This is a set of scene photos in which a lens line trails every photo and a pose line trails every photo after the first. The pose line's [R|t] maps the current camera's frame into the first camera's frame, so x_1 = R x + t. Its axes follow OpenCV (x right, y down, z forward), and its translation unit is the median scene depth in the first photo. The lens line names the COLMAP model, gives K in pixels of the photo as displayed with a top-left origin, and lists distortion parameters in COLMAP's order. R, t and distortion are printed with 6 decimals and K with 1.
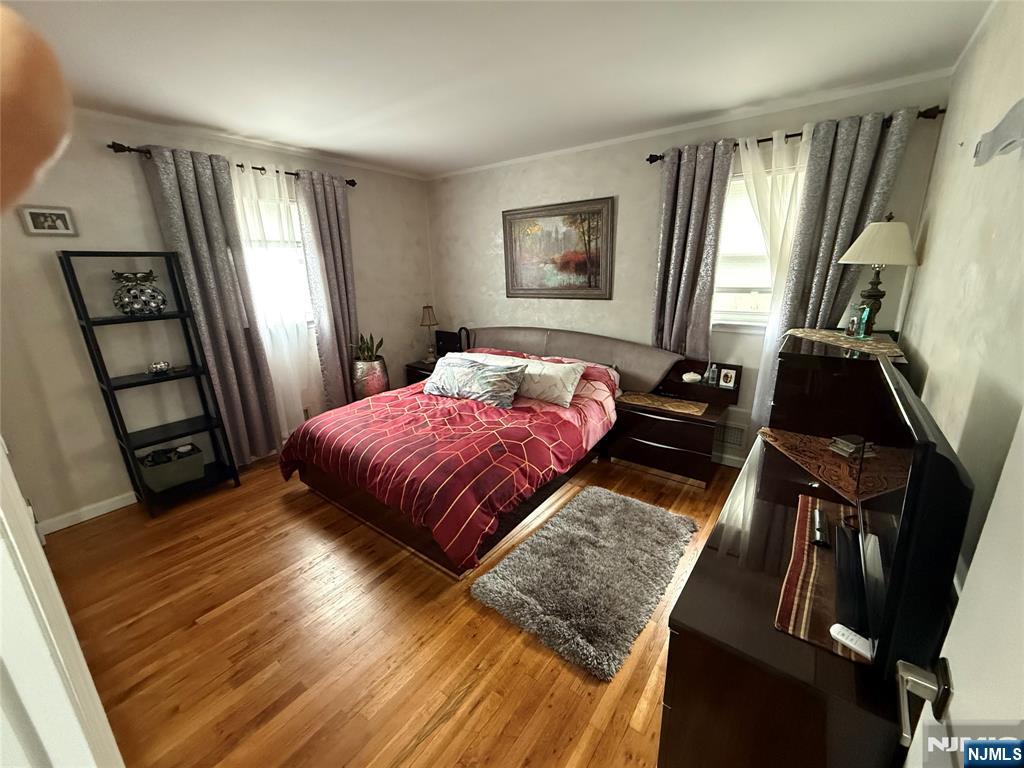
lens RADIAL K [[408.9, 0, 512.0], [0, 408.9, 384.0], [0, 0, 1]] dist [0.015084, -0.000012]
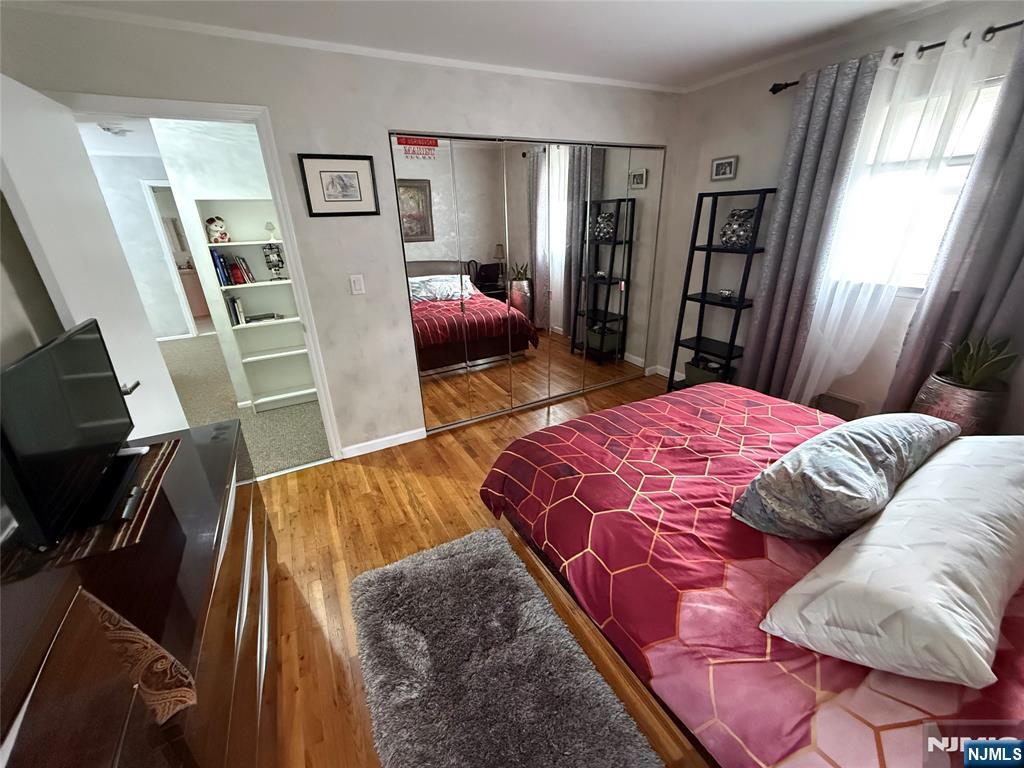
lens RADIAL K [[417.5, 0, 512.0], [0, 417.5, 384.0], [0, 0, 1]] dist [0.000791, -0.000222]
pose [[-0.408355, 0.381271, -0.829384, 0.520236], [-0.214139, 0.843226, 0.493067, -0.300727], [0.887350, 0.378950, -0.262691, 0.943256]]
